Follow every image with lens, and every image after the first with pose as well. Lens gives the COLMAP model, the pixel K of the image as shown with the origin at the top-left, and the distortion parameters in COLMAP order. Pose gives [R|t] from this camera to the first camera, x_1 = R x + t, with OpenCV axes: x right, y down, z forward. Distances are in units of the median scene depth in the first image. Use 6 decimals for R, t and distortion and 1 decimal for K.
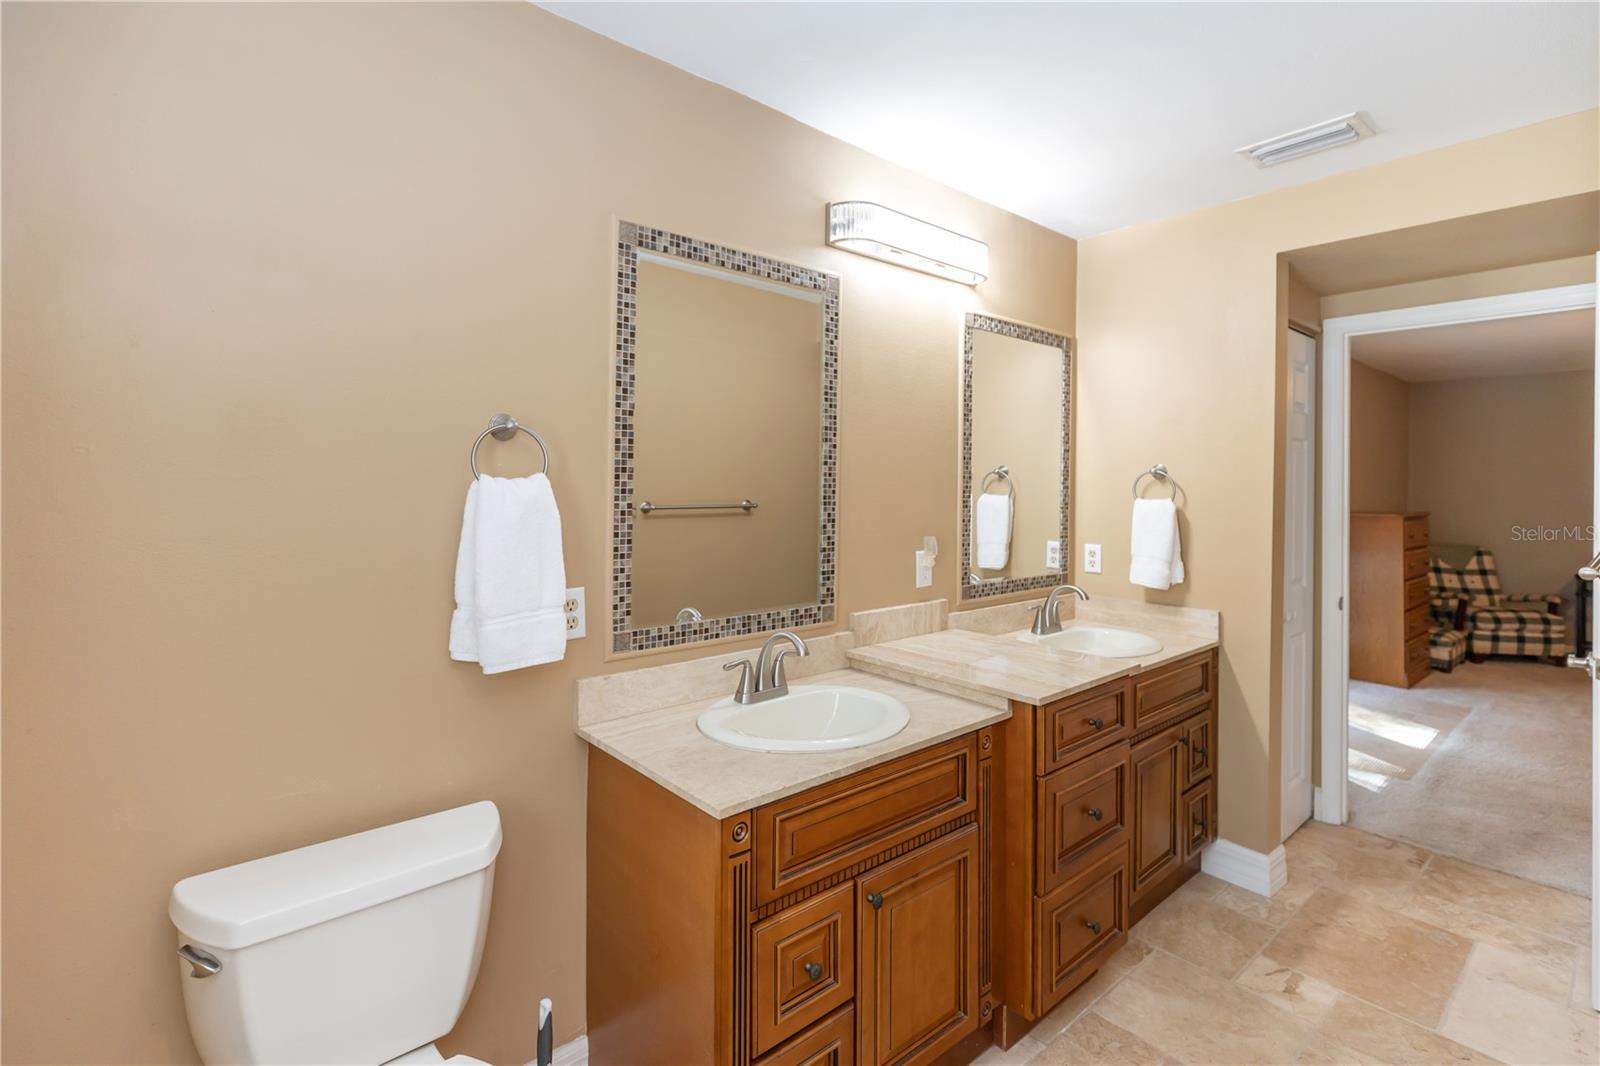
lens RADIAL K [[722.1, 0, 799.6], [0, 722.1, 488.4], [0, 0, 1]] dist [0.000201, 0.000473]
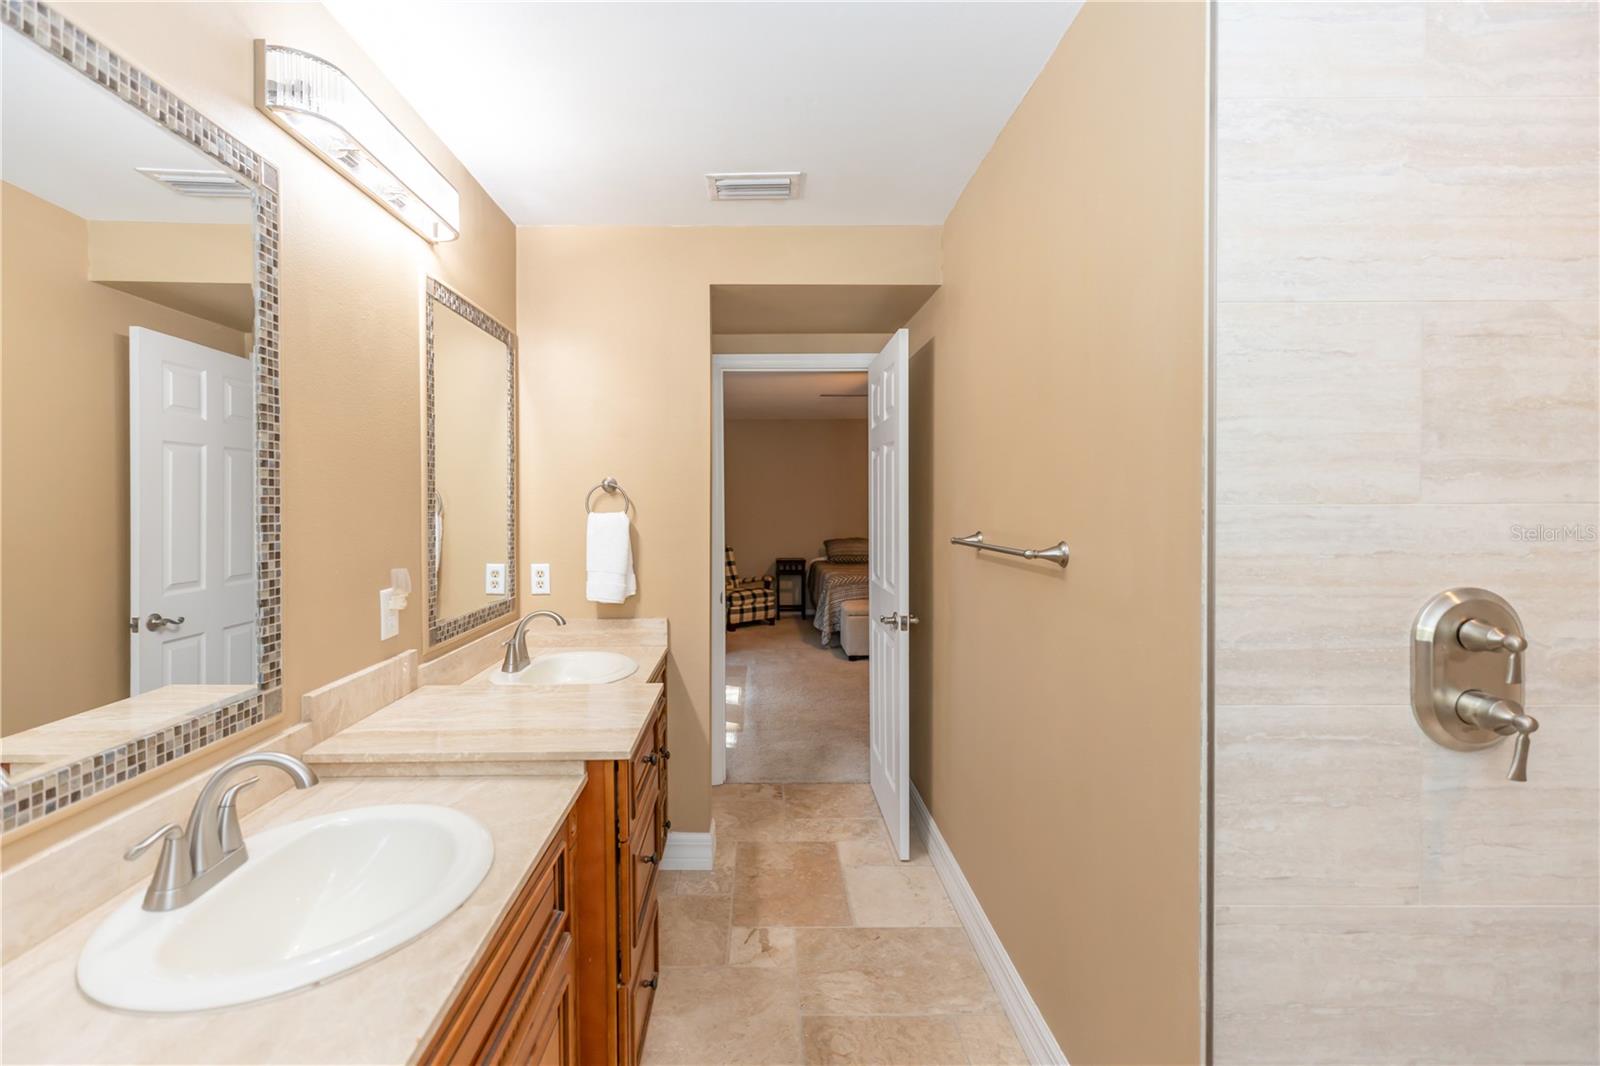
lens RADIAL K [[721.1, 0, 739.4], [0, 721.1, 518.5], [0, 0, 1]] dist [-0.000100, -0.000486]
pose [[0.660883, -0.027654, 0.749979, -0.158085], [0.016488, 0.999615, 0.022330, 0.005214], [-0.750308, -0.002392, 0.661084, 0.279833]]
